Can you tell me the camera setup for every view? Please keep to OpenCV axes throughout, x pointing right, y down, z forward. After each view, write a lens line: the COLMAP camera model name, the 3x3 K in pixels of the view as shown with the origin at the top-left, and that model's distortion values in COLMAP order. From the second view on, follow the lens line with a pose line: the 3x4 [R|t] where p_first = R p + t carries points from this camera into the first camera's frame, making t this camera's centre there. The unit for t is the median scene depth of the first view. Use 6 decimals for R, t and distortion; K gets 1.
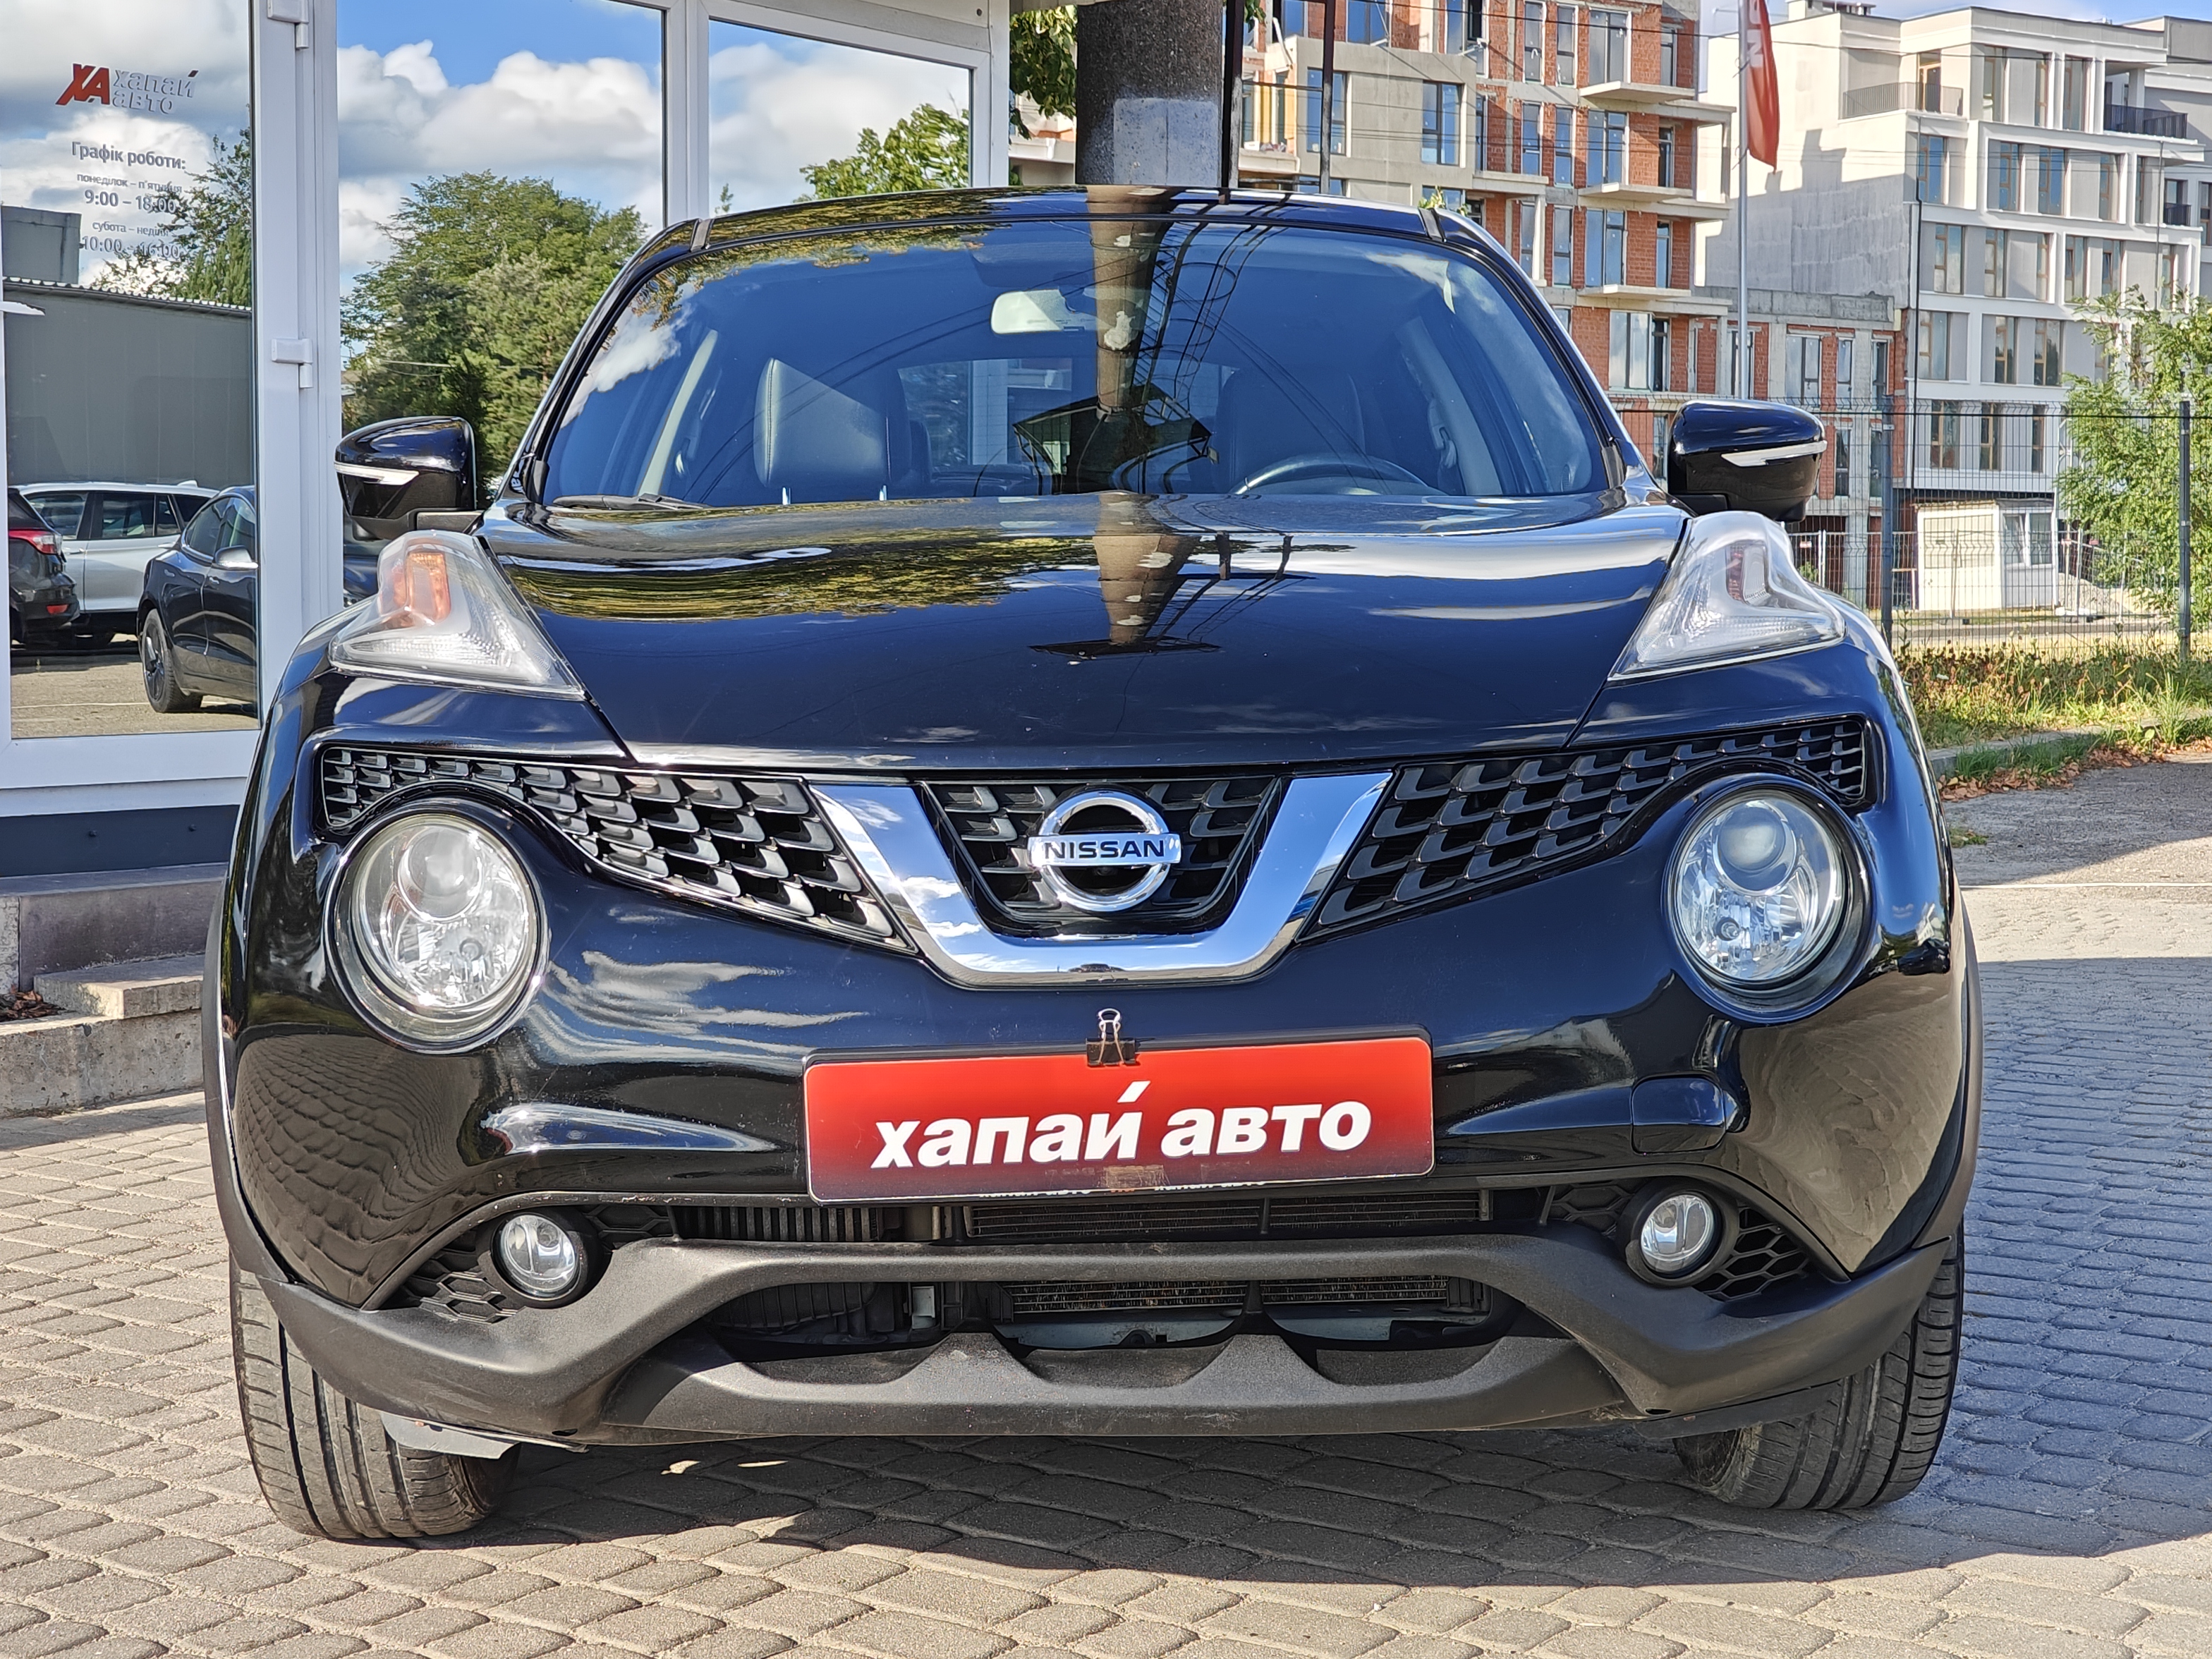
lens RADIAL K [[3265.1, 0, 1105.8], [0, 3265.1, 830.6], [0, 0, 1]] dist [-0.005439, 0.000000]
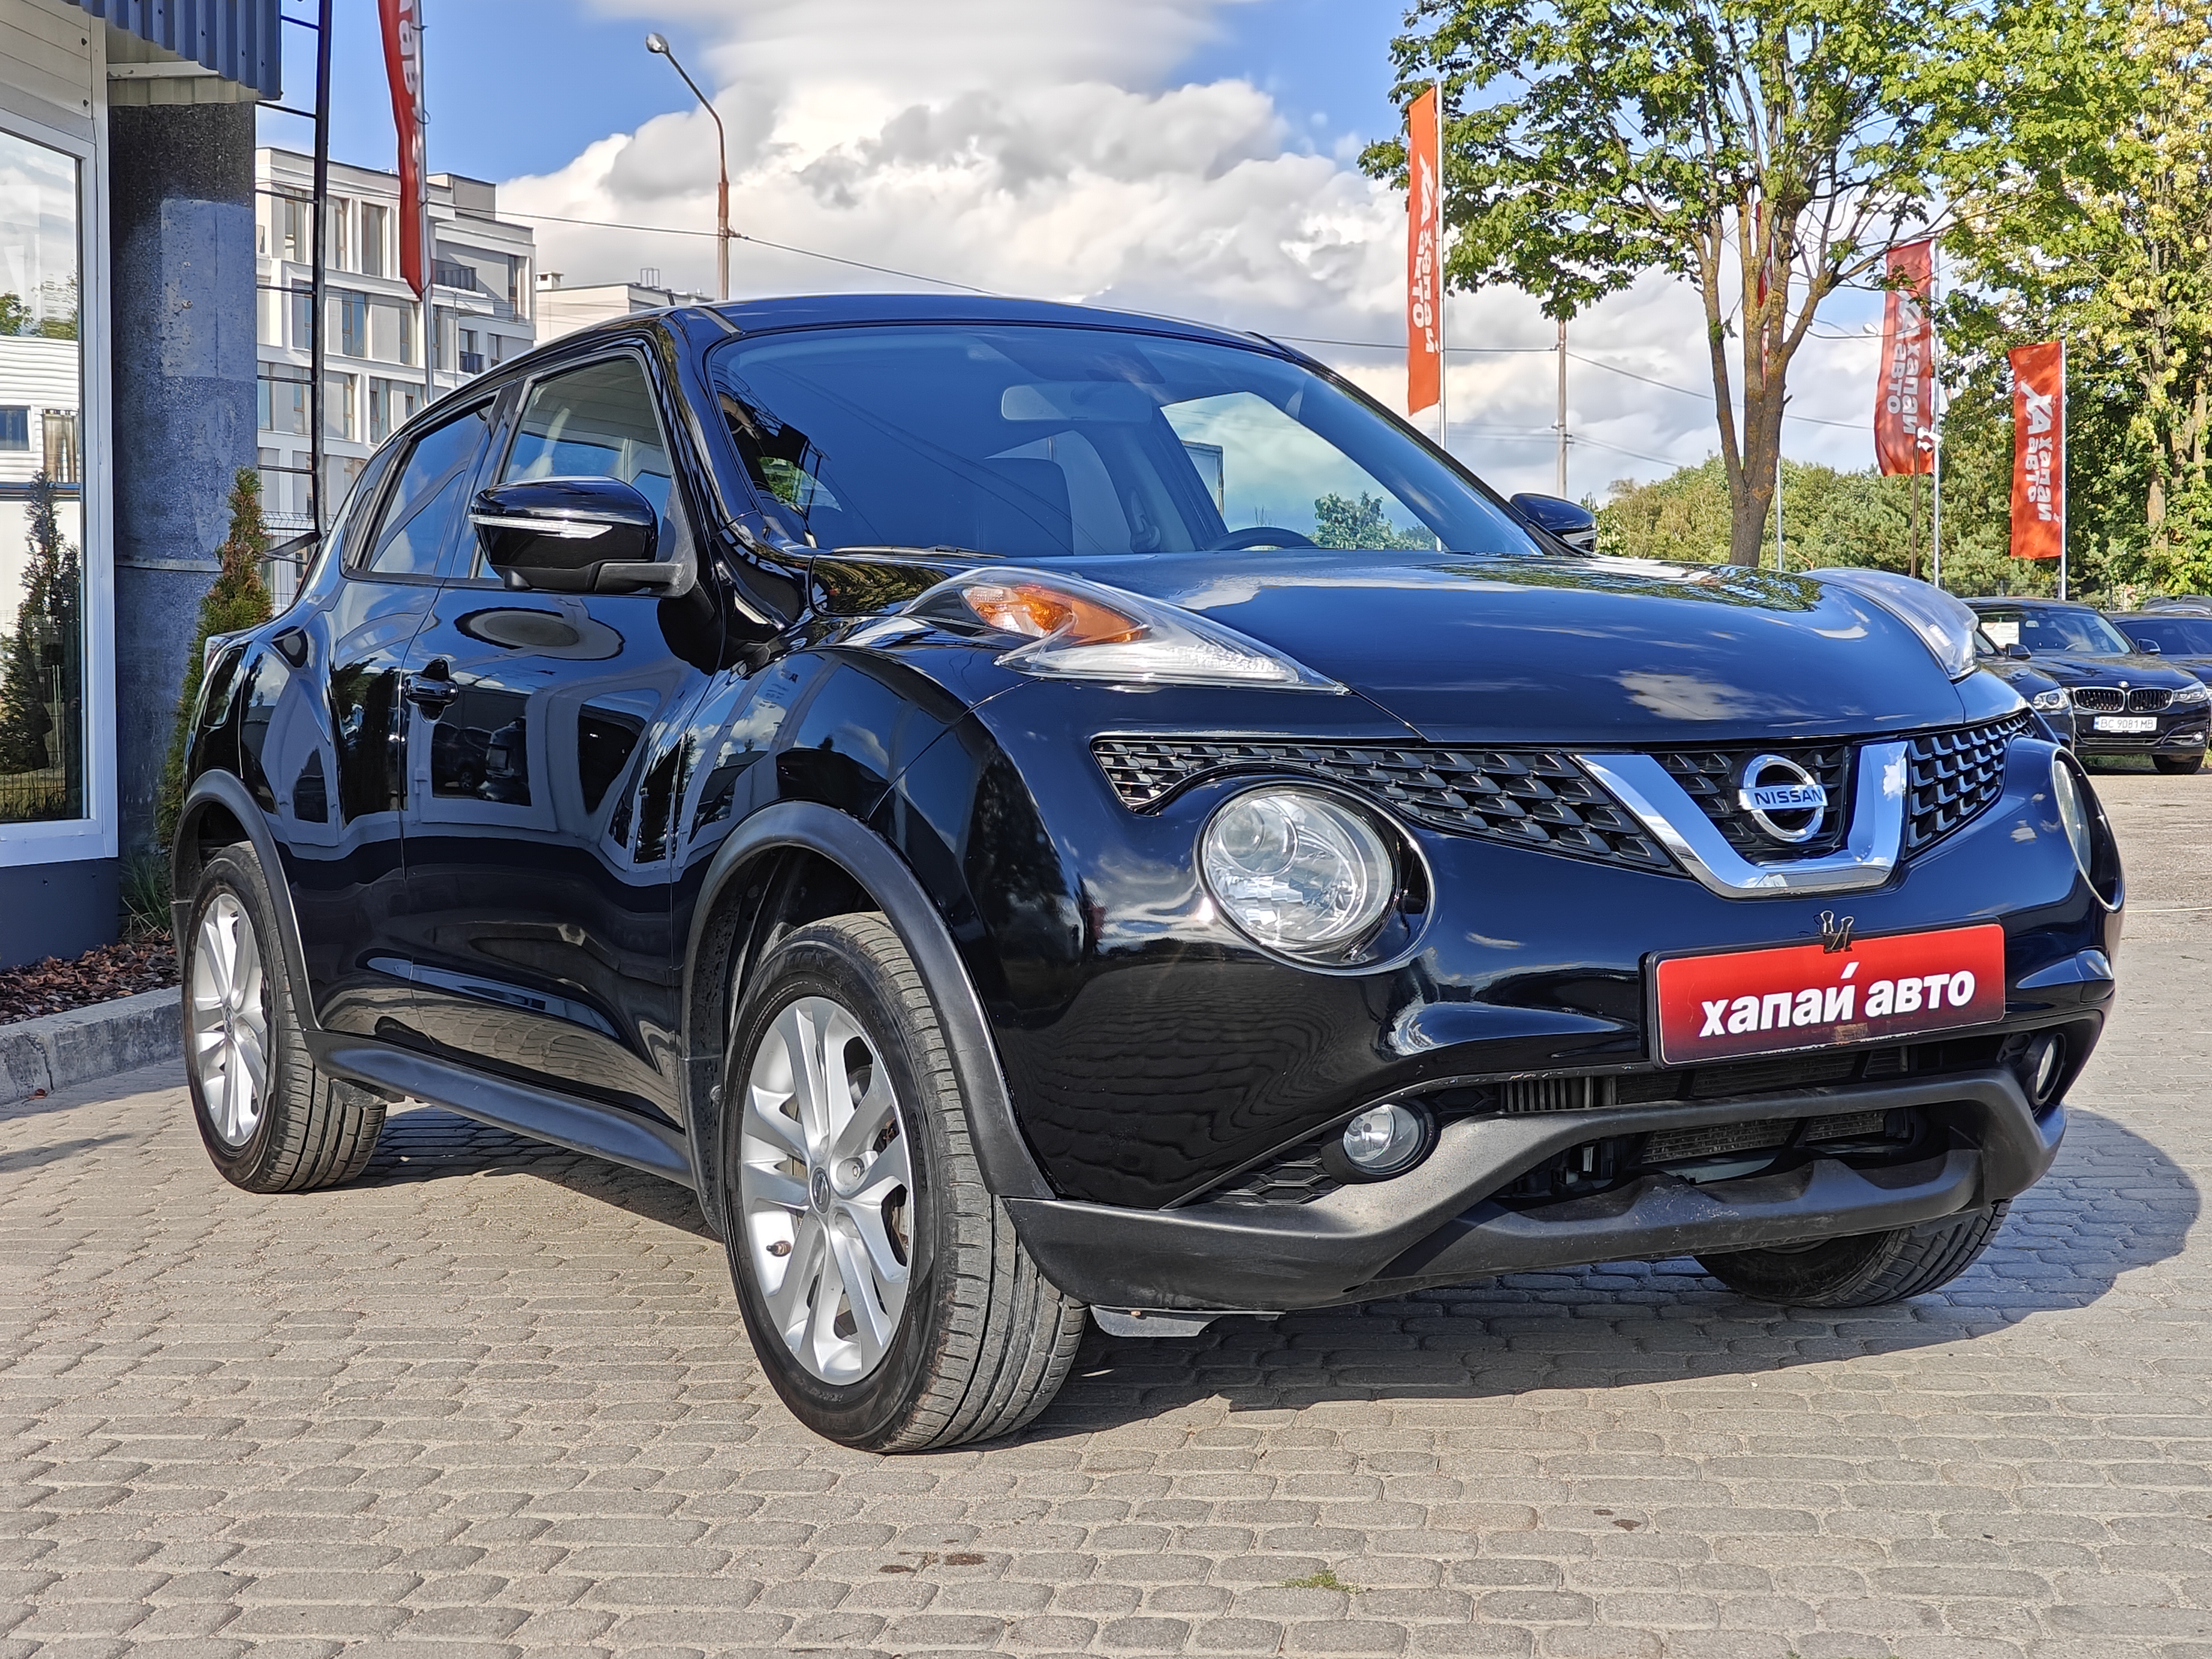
lens RADIAL K [[3265.1, 0, 1118.4], [0, 3265.1, 832.2], [0, 0, 1]] dist [-0.005439, 0.000000]
pose [[0.866500, -0.021889, 0.498697, -0.915944], [0.042196, 0.998674, -0.029484, 0.048615], [-0.497391, 0.046591, 0.866275, -0.032738]]
